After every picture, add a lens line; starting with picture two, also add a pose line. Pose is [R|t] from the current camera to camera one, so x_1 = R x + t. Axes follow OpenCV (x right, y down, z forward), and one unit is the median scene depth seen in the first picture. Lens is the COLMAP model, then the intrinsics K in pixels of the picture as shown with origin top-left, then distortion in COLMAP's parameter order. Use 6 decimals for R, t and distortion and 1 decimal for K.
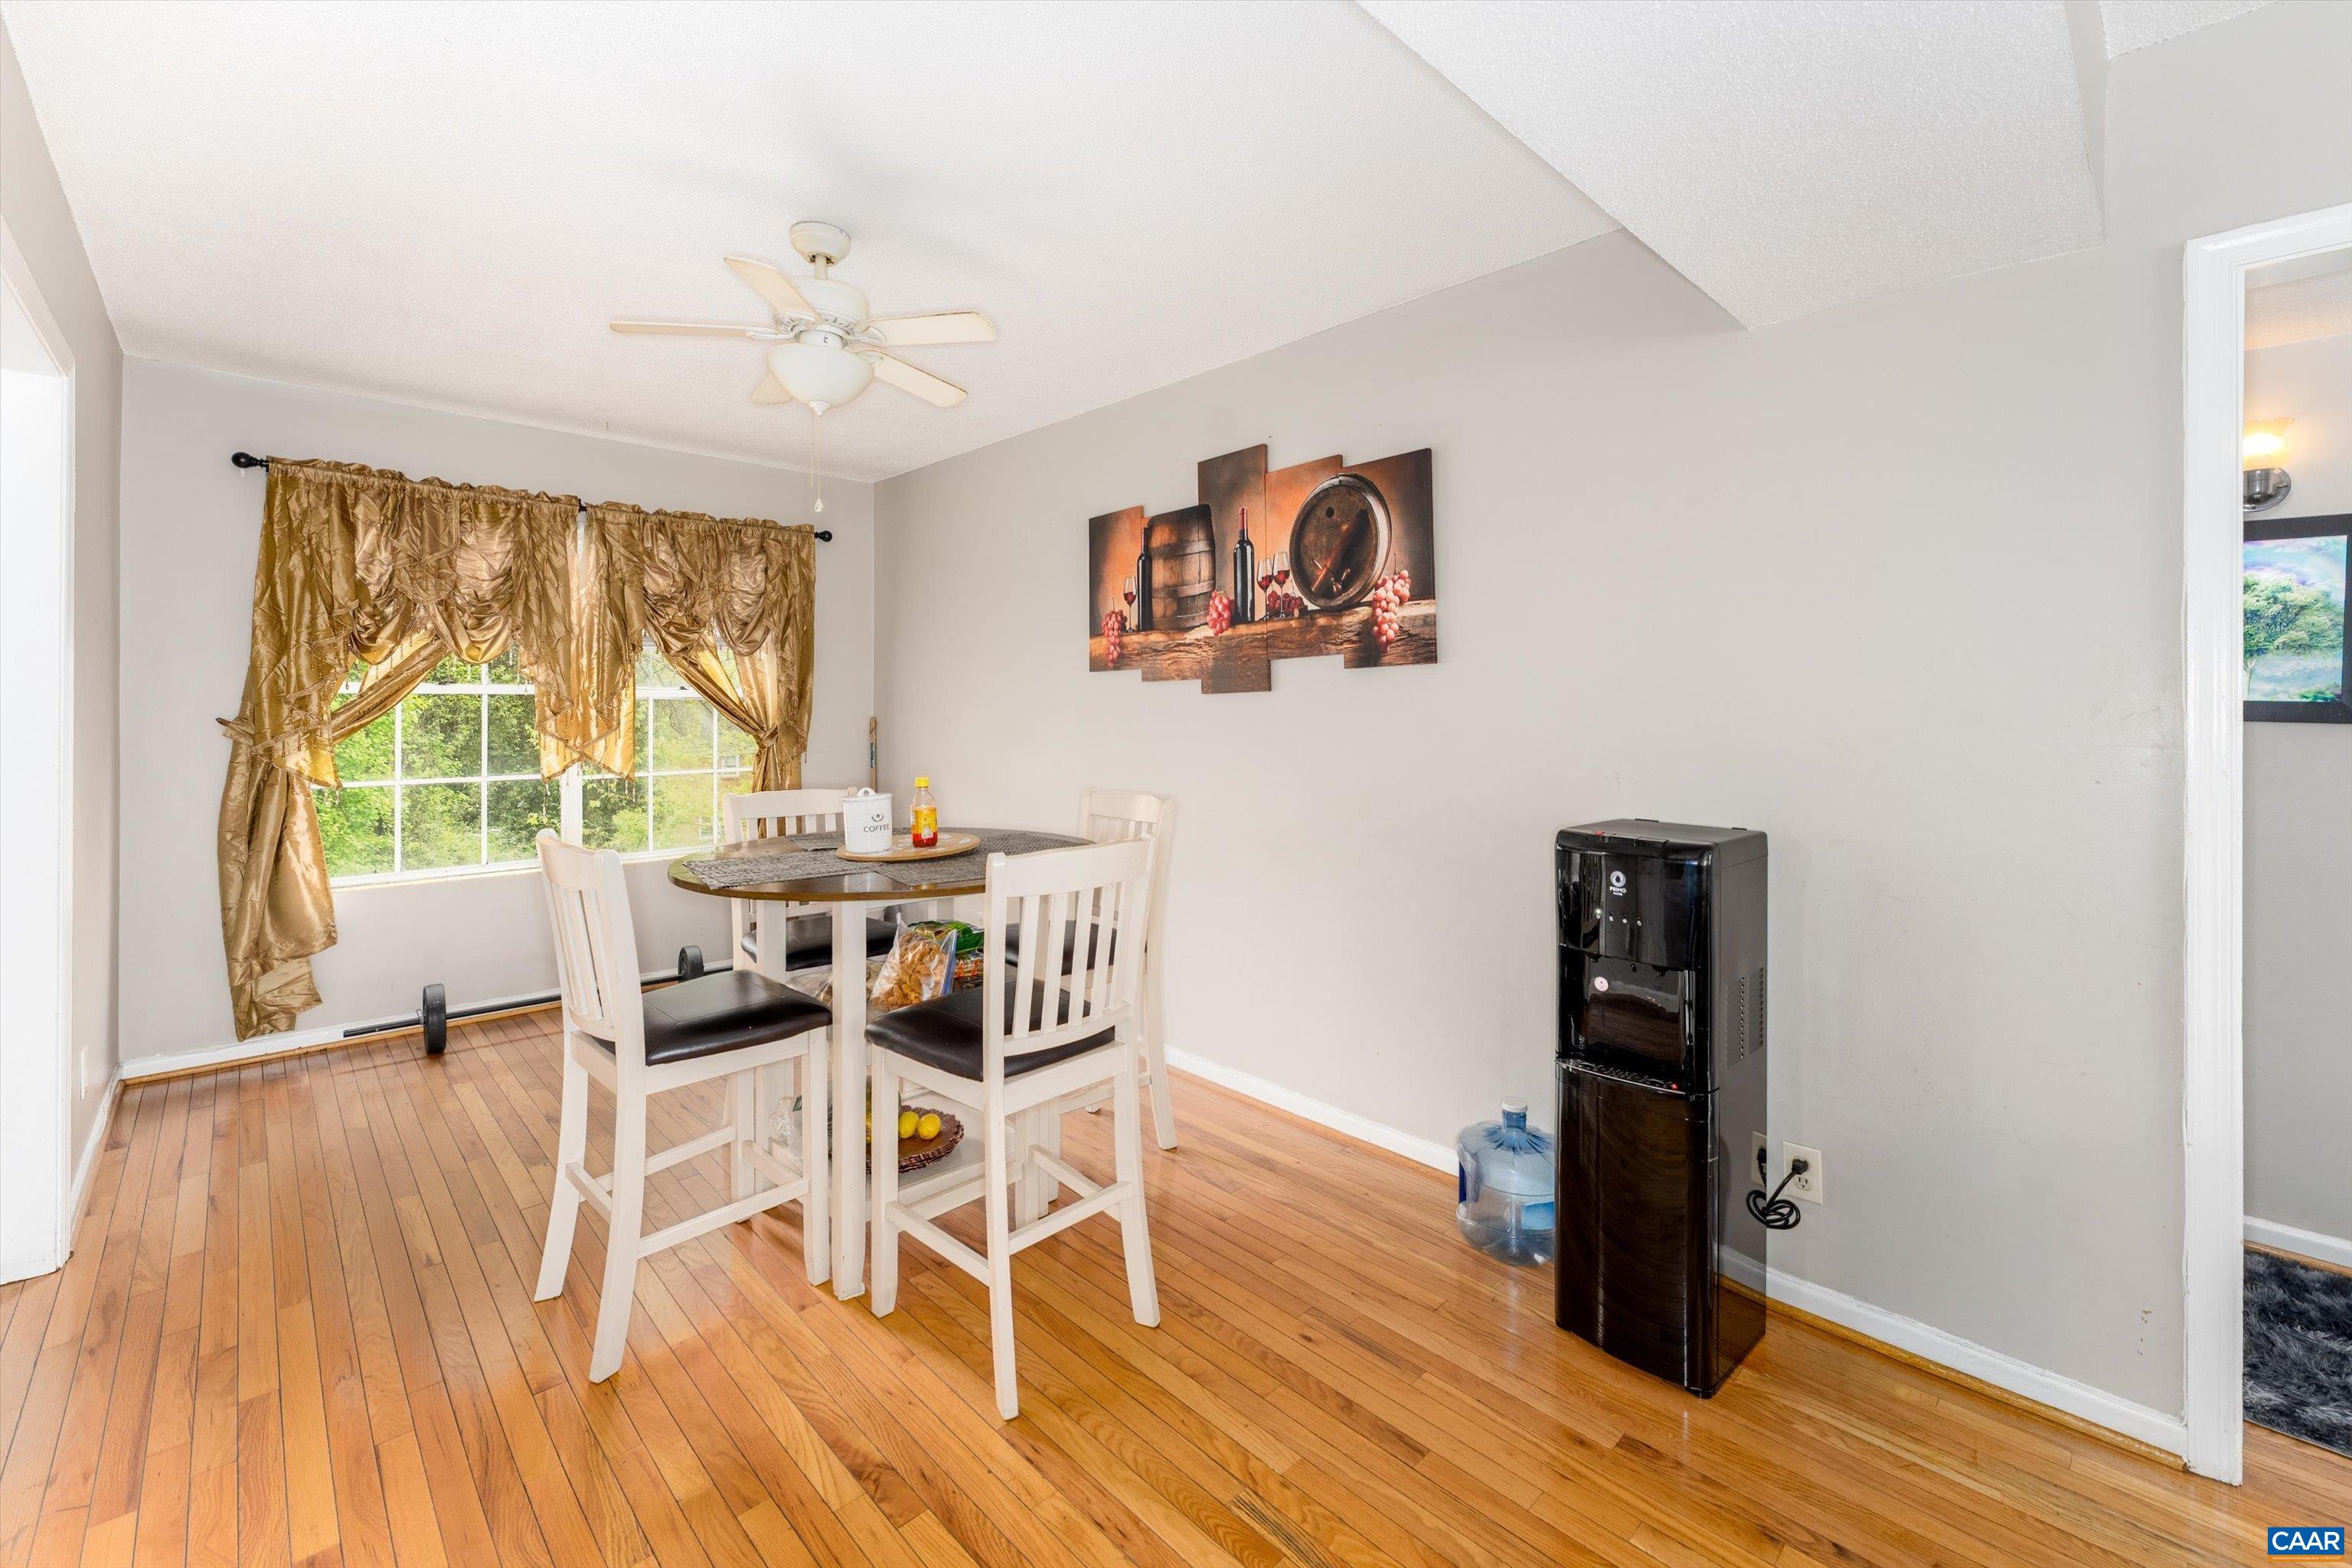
lens RADIAL K [[1044.3, 0, 1168.7], [0, 1044.3, 699.5], [0, 0, 1]] dist [-0.000420, -0.000173]
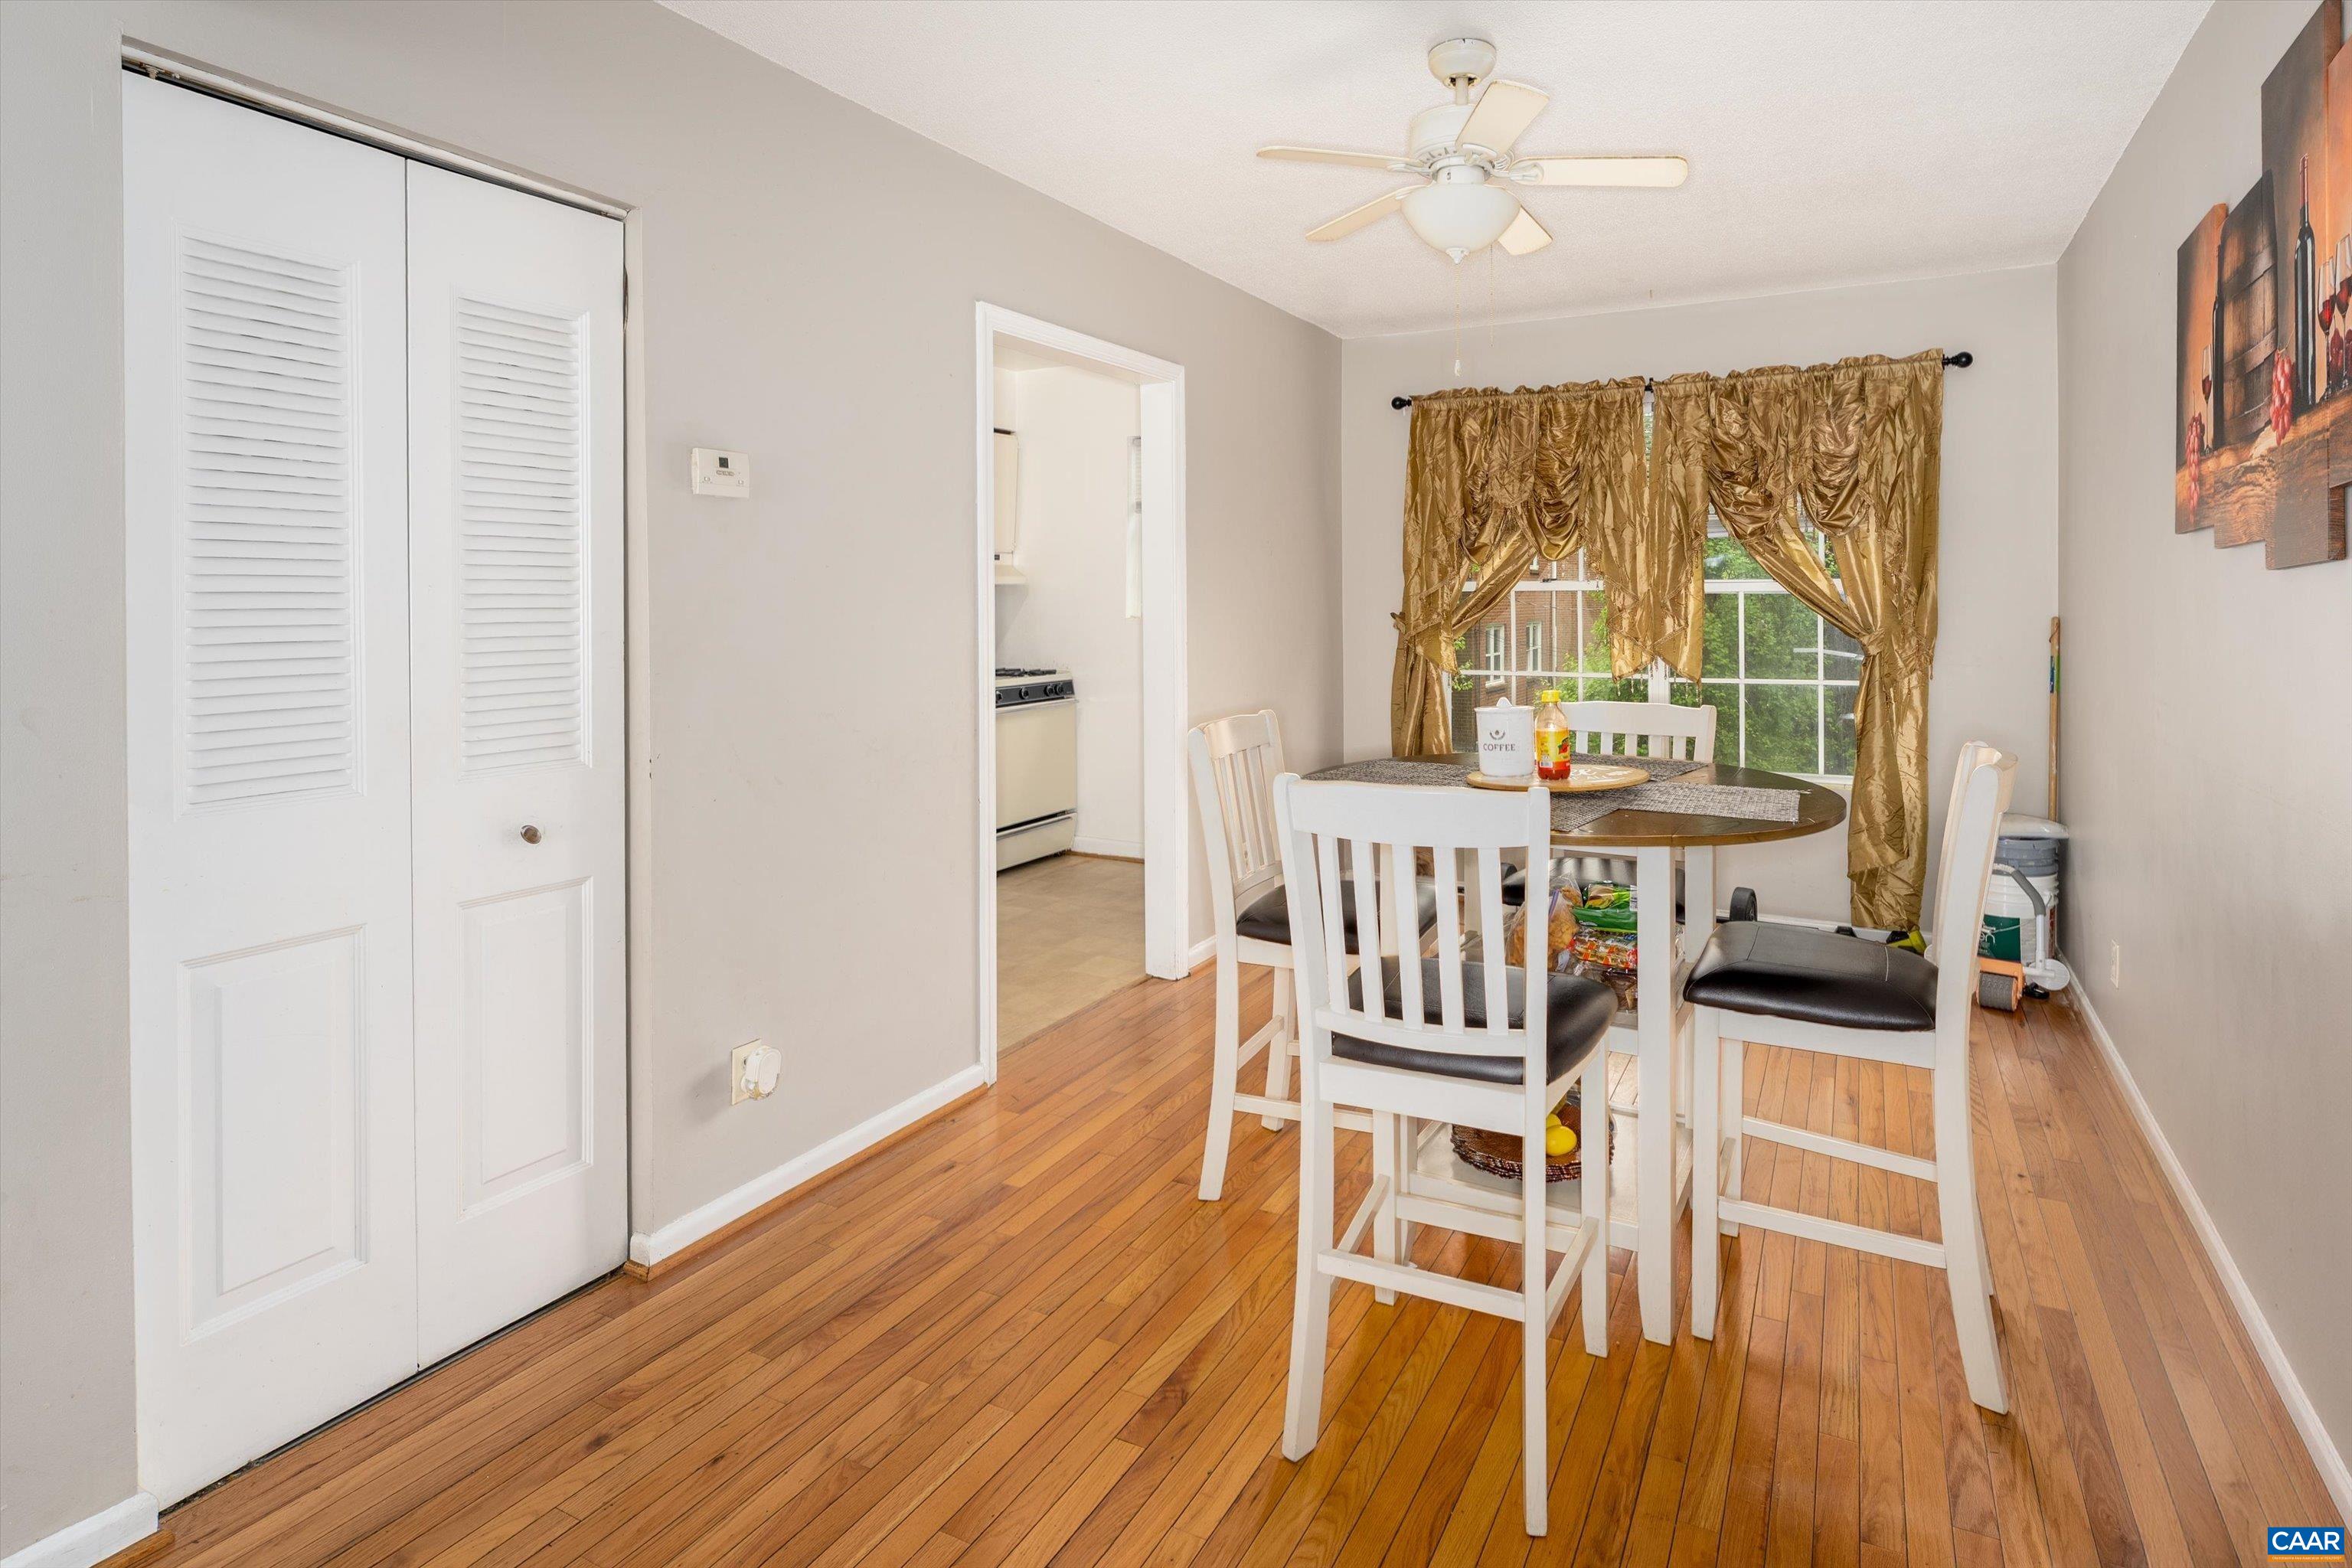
lens RADIAL K [[1182.6, 0, 1178.4], [0, 1182.6, 621.7], [0, 0, 1]] dist [0.000411, 0.000684]
pose [[0.304608, 0.010639, -0.952418, 0.410734], [0.010393, 0.999841, 0.014492, 0.005842], [0.952421, -0.014312, 0.304449, 0.369490]]
